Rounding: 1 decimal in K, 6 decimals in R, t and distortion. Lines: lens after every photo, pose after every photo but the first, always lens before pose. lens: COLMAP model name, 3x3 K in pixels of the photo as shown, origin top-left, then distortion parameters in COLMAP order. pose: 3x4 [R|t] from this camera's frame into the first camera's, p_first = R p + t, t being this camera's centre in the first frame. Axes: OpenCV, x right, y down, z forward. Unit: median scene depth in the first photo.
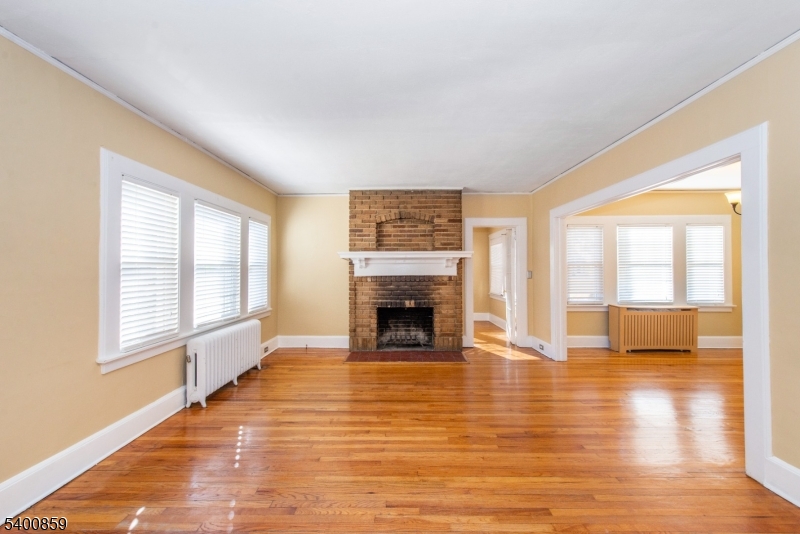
lens RADIAL K [[312.8, 0, 395.1], [0, 312.8, 267.3], [0, 0, 1]] dist [0.021936, -0.000312]
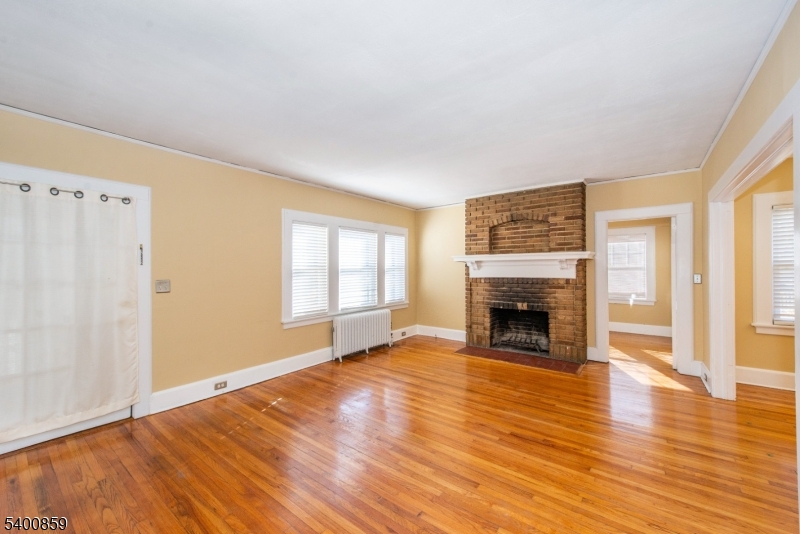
lens RADIAL K [[312.8, 0, 395.1], [0, 312.8, 267.3], [0, 0, 1]] dist [0.021936, -0.000312]
pose [[0.799525, -0.005157, -0.600610, 0.323032], [0.008901, 0.999955, 0.003264, -0.013199], [0.600566, -0.007956, 0.799535, -0.035078]]
